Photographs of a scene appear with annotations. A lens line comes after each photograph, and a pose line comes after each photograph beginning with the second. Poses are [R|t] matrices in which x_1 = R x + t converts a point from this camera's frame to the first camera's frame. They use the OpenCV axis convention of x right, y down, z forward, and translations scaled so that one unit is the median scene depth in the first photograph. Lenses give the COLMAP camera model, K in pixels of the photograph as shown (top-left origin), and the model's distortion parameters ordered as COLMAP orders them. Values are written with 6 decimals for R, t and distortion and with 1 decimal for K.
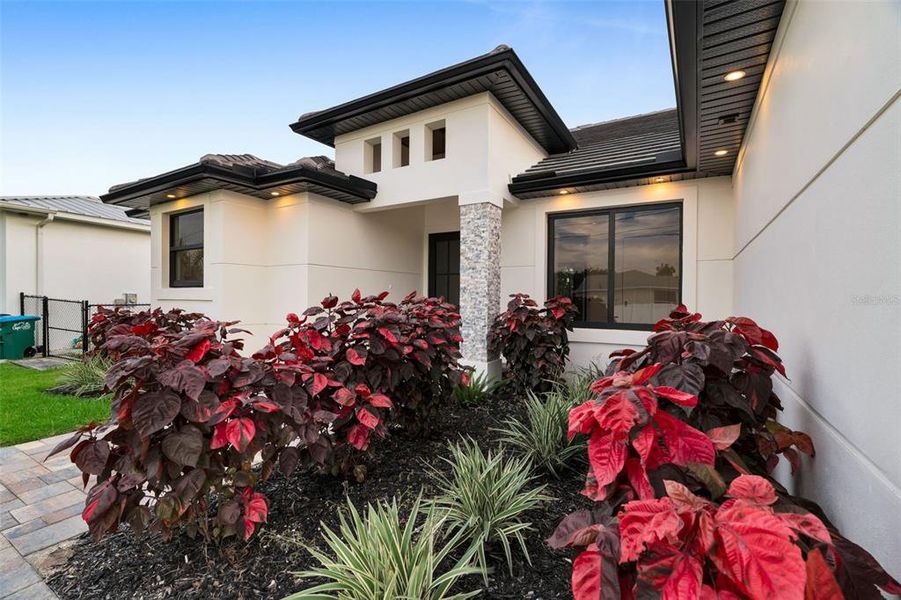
lens RADIAL K [[395.0, 0, 449.4], [0, 395.0, 298.4], [0, 0, 1]] dist [-0.000088, -0.000006]
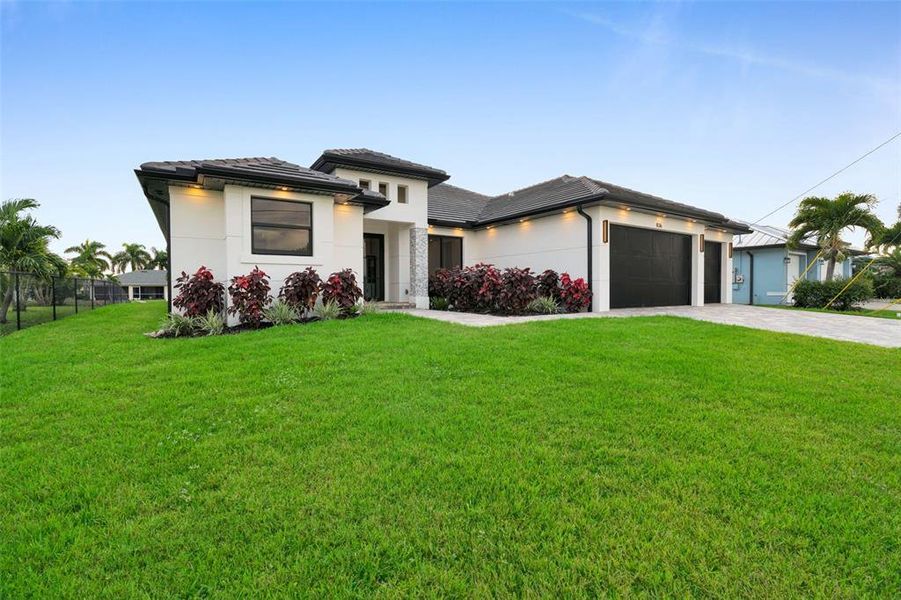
lens RADIAL K [[395.0, 0, 449.4], [0, 395.0, 298.4], [0, 0, 1]] dist [-0.000088, -0.000006]
pose [[0.435206, -0.028195, 0.899889, -1.708189], [0.010672, 0.999601, 0.026158, 0.093066], [-0.900268, -0.001780, 0.435333, -0.117674]]
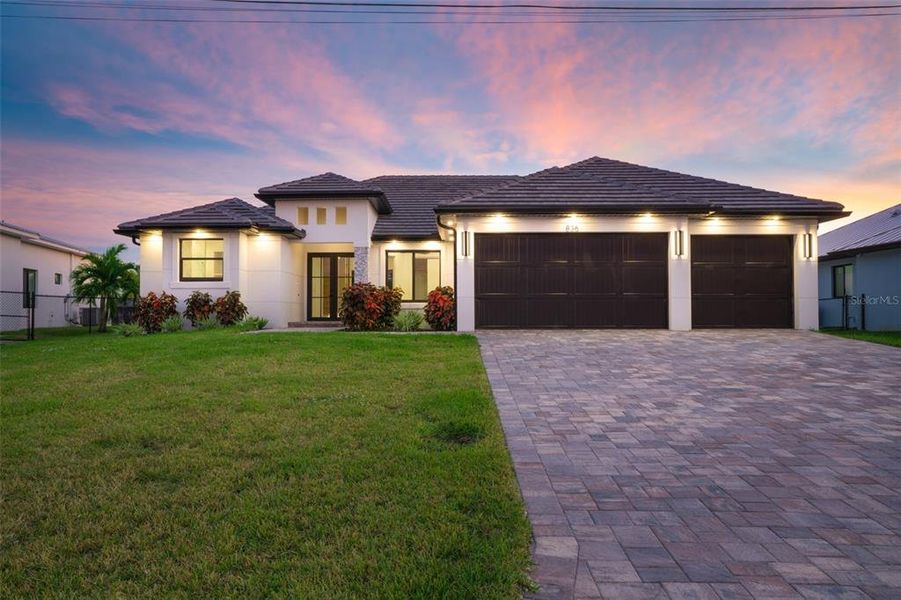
lens RADIAL K [[619.3, 0, 451.8], [0, 619.3, 299.7], [0, 0, 1]] dist [0.005457, 0.001776]
pose [[0.853143, 0.002927, 0.521669, -1.199292], [0.010081, 0.999705, -0.022094, 0.130486], [-0.521579, 0.024108, 0.852862, -2.043645]]
